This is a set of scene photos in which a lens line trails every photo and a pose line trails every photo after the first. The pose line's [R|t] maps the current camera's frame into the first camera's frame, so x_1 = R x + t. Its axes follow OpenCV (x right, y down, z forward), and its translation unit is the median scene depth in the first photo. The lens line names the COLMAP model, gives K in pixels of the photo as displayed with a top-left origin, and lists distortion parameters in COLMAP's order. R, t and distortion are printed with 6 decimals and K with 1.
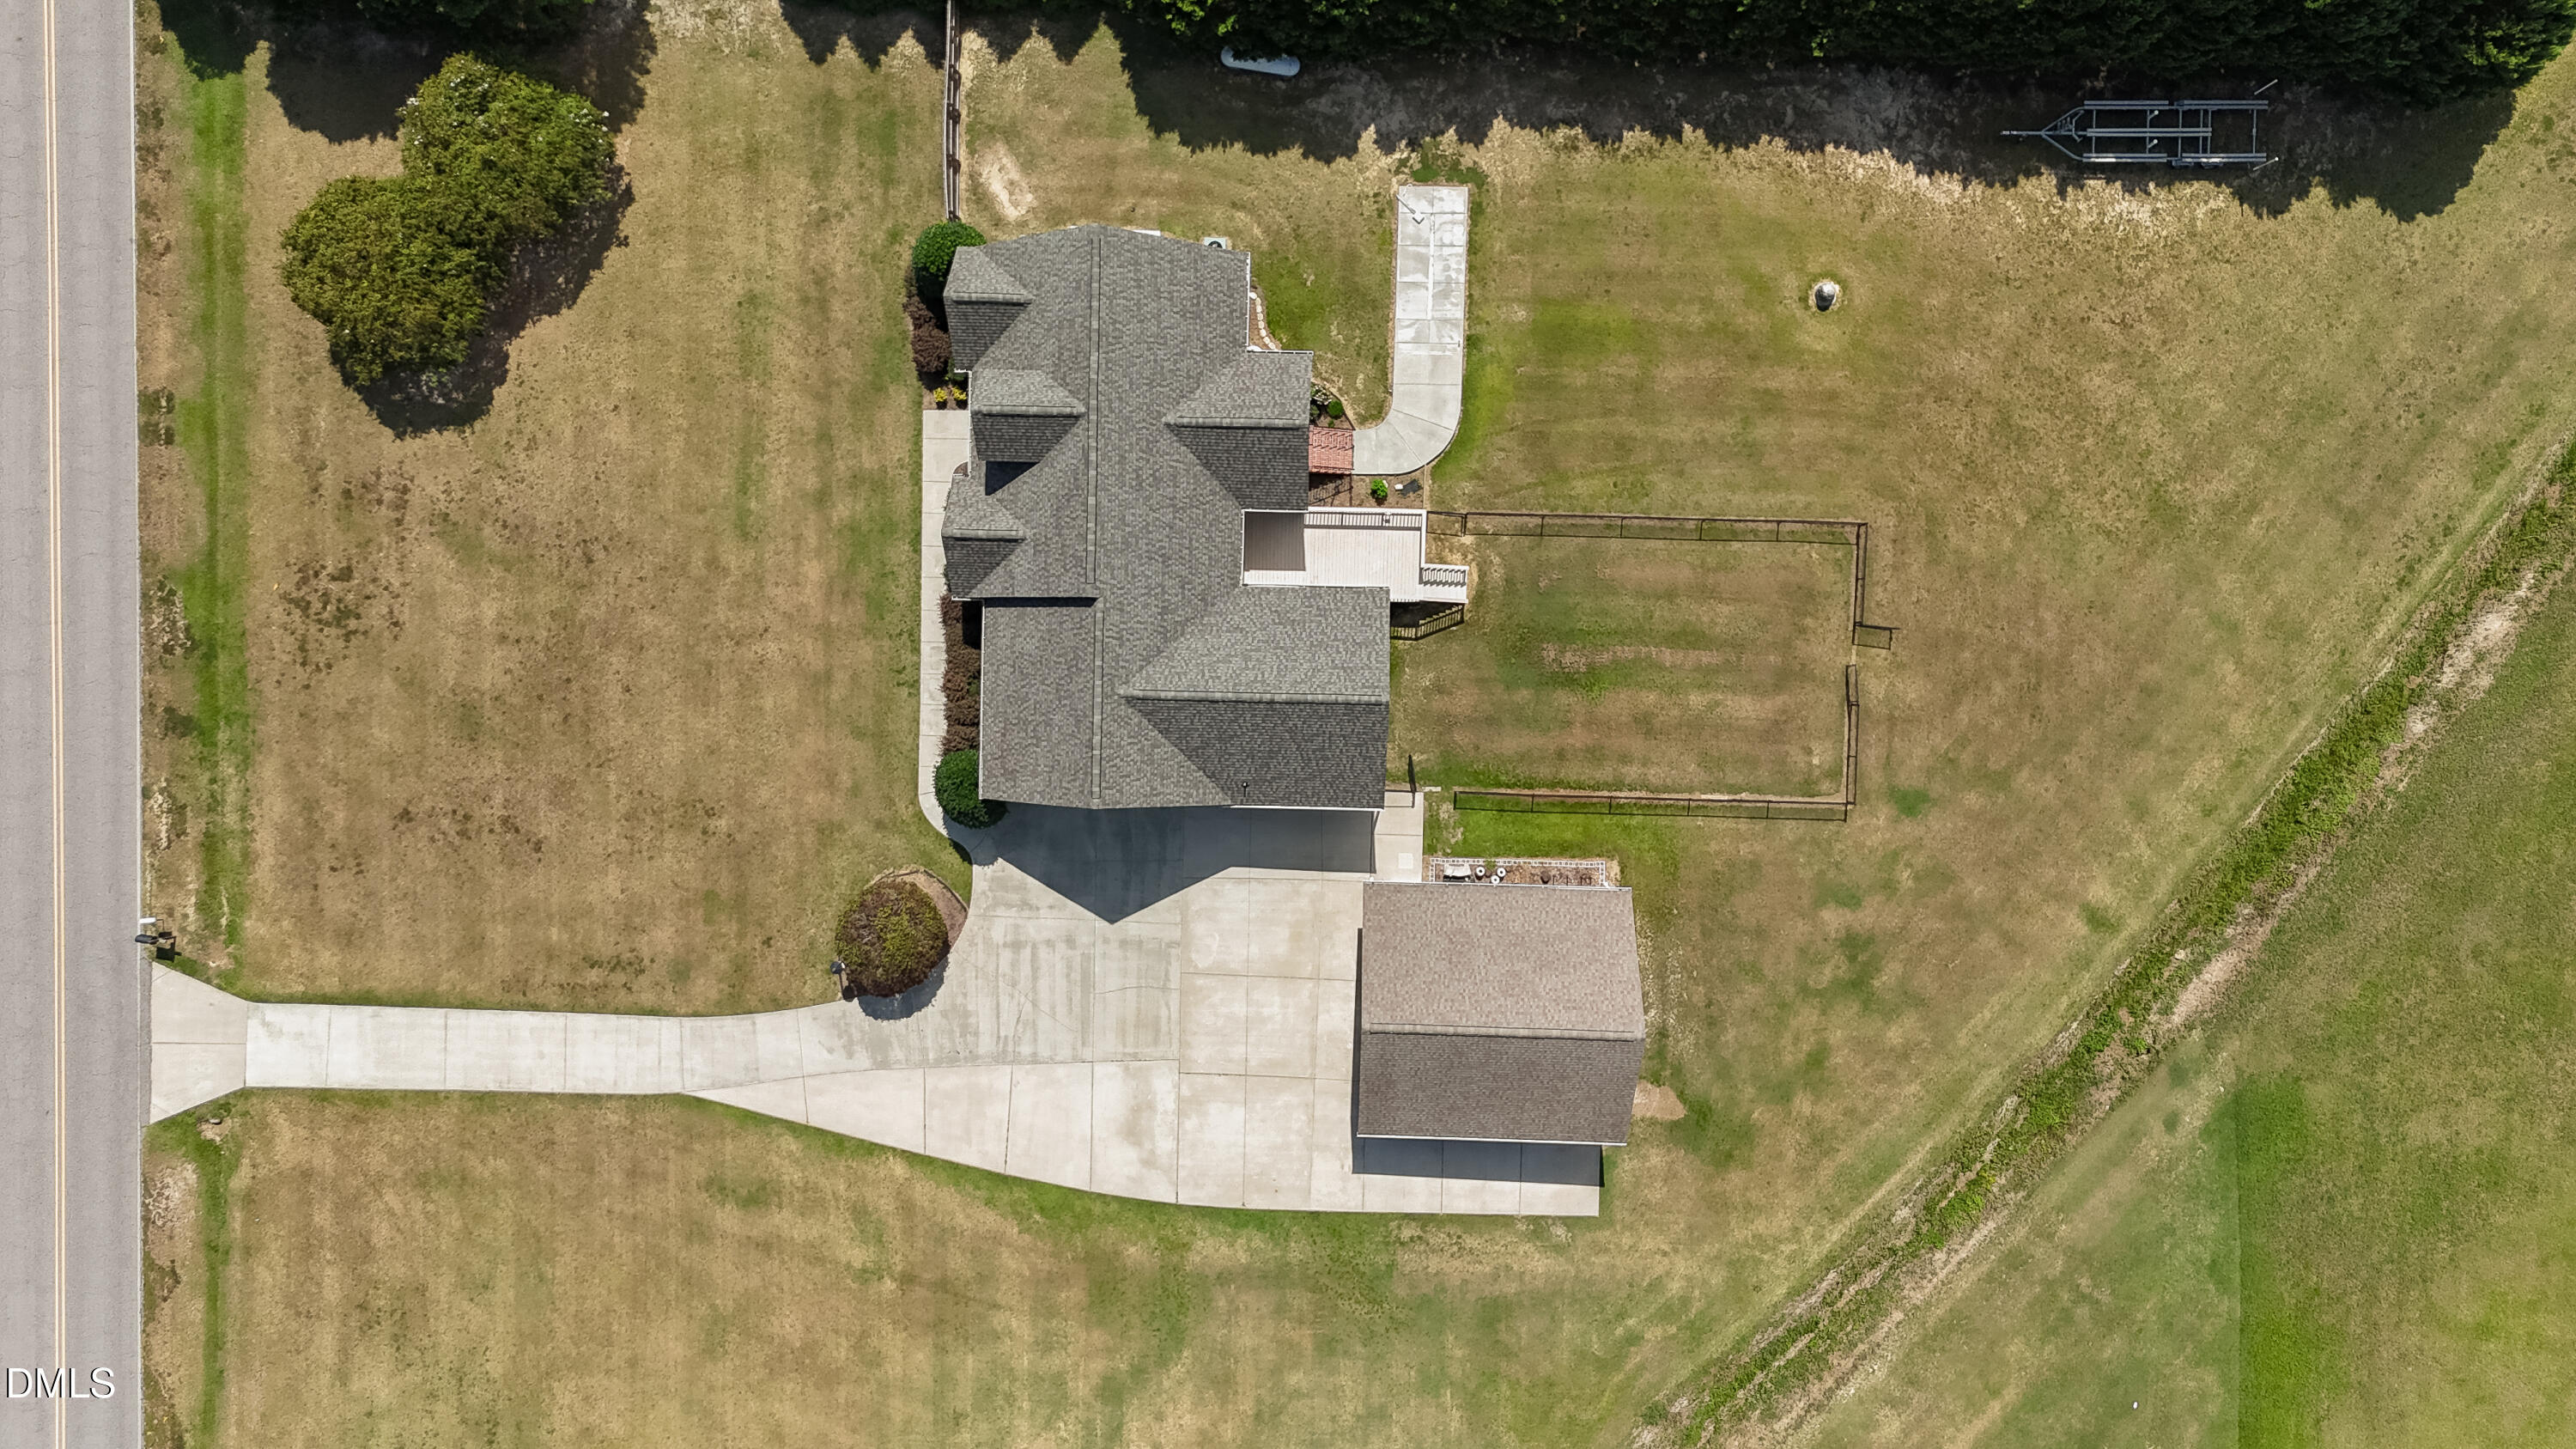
lens RADIAL K [[1912.9, 0, 1293.1], [0, 1912.9, 725.5], [0, 0, 1]] dist [0.078383, -0.072671]
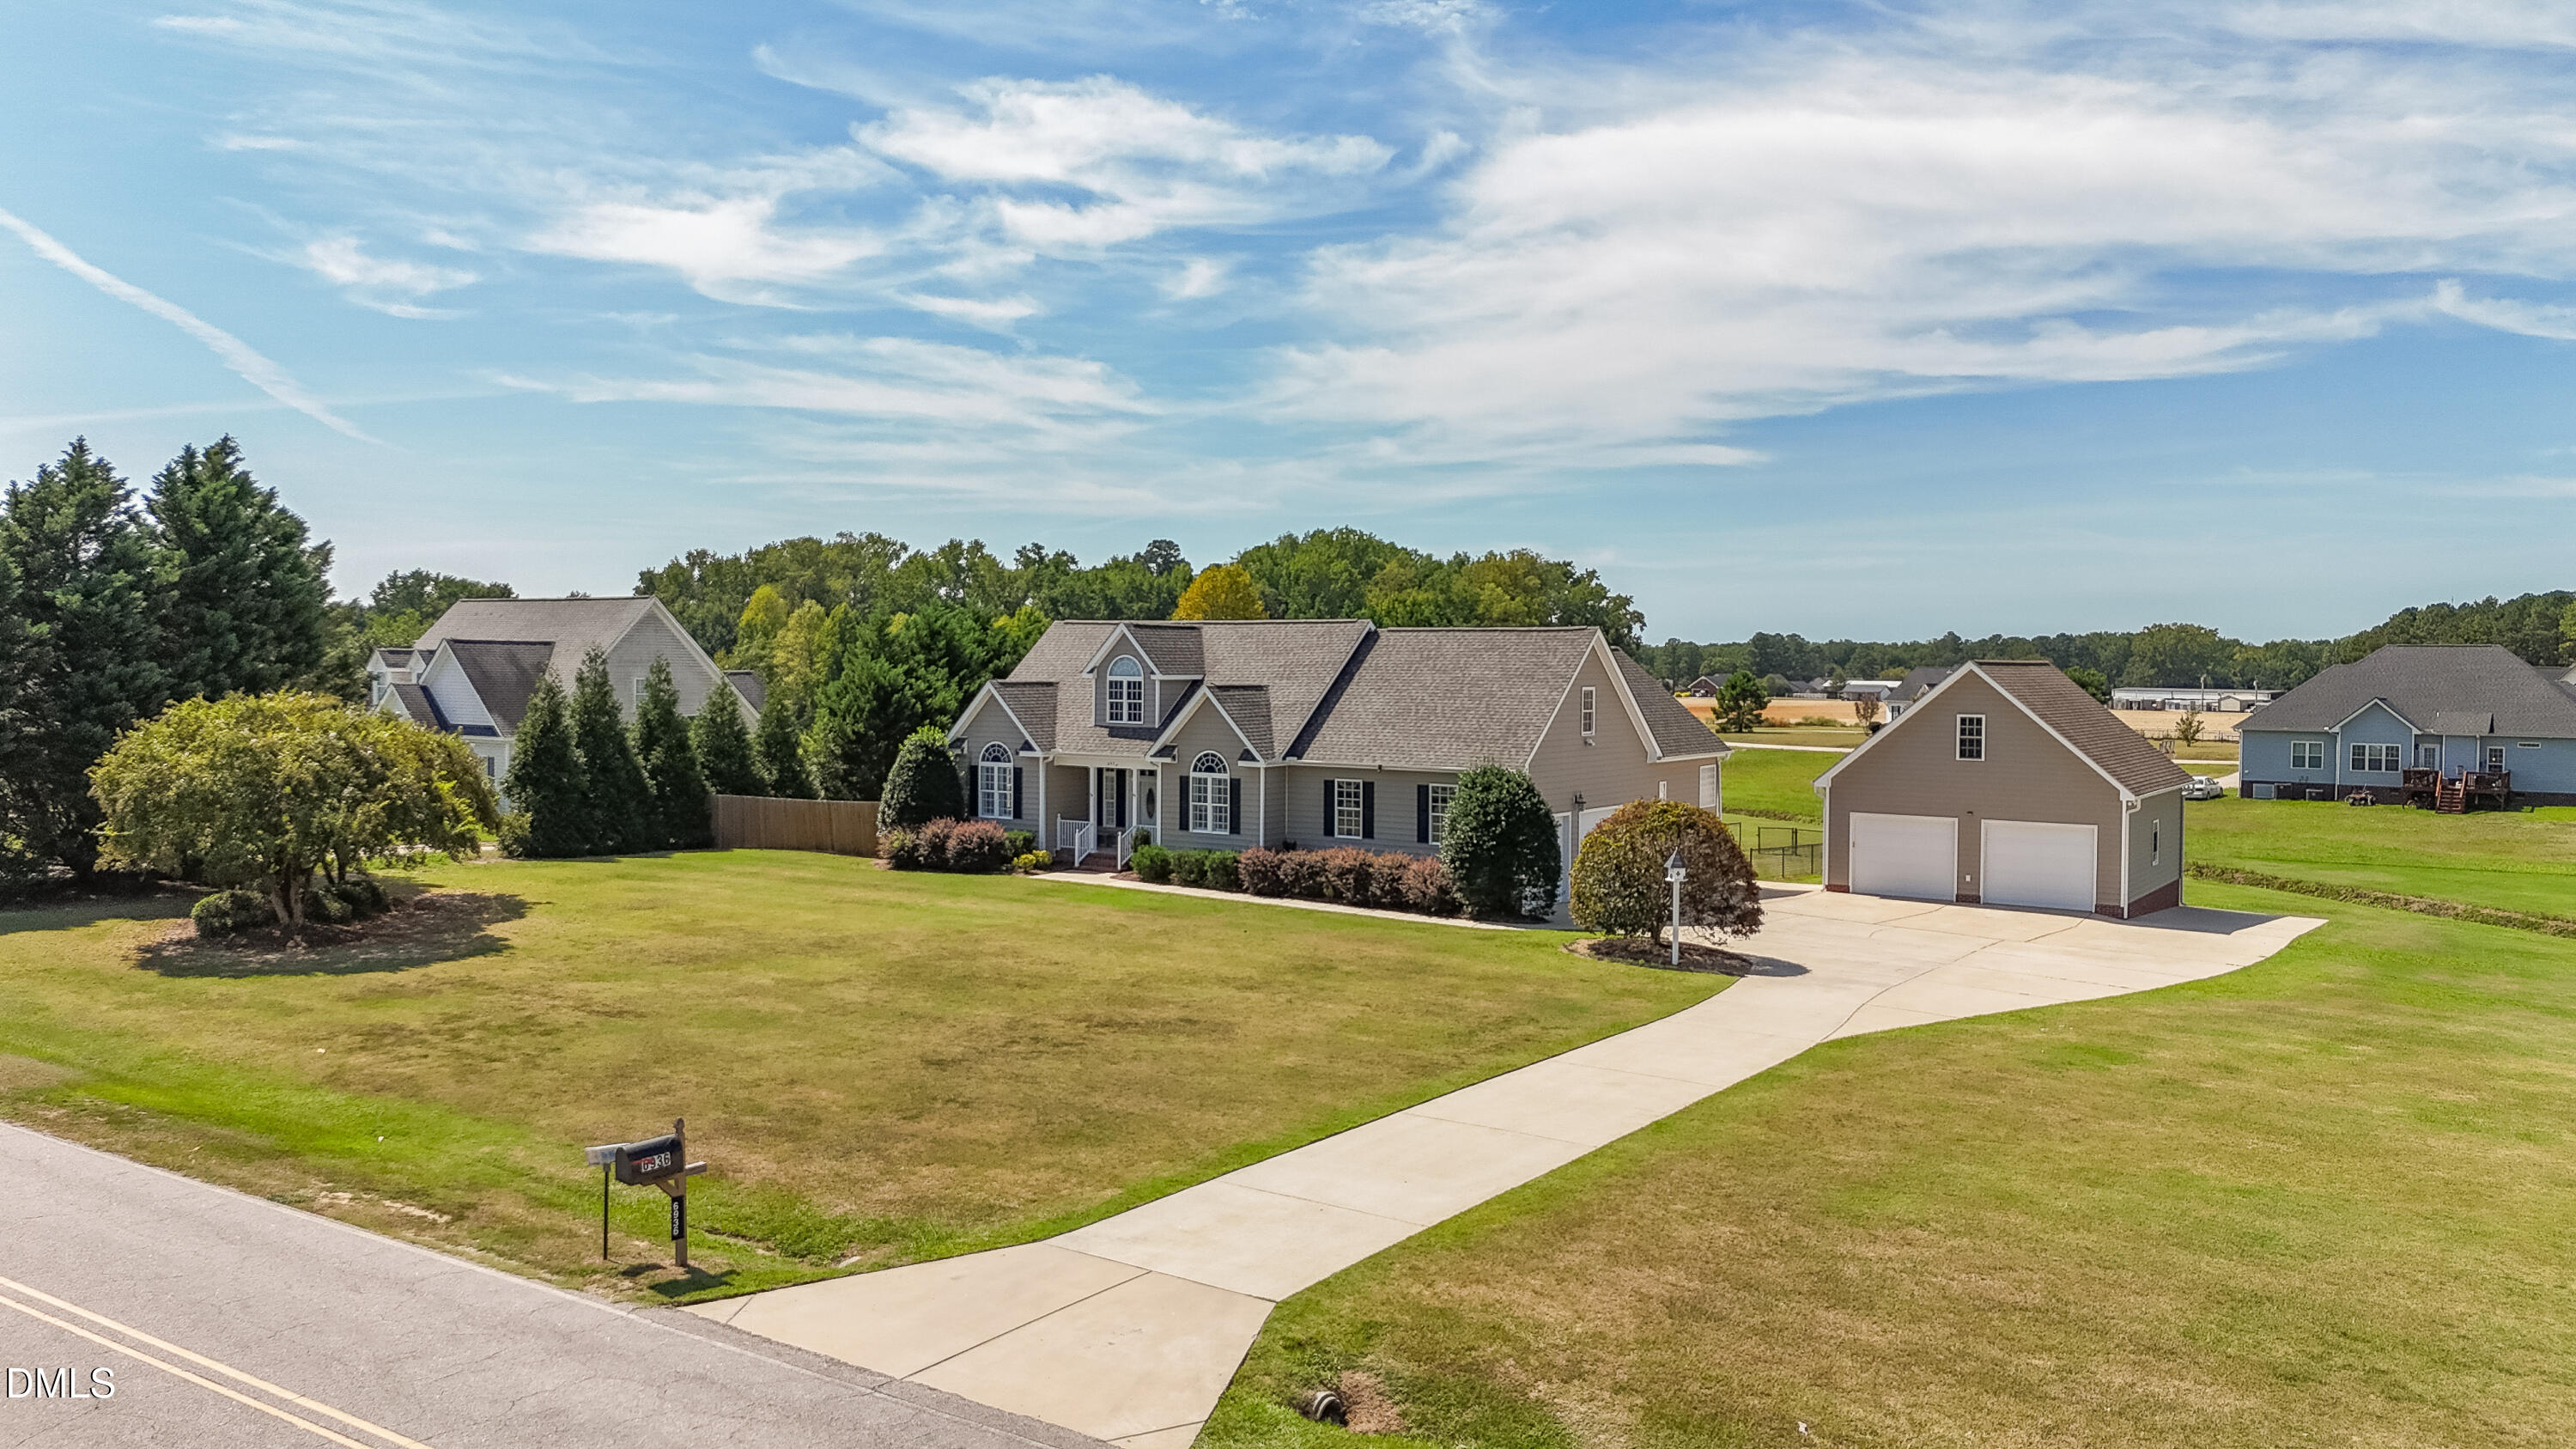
lens RADIAL K [[1881.2, 0, 1288.0], [0, 1881.2, 724.5], [0, 0, 1]] dist [0.095506, -0.110484]
pose [[0.542929, 0.003892, 0.839770, -0.754979], [0.839765, 0.003164, -0.542941, 0.326171], [-0.004770, 0.999987, -0.001550, 0.927376]]
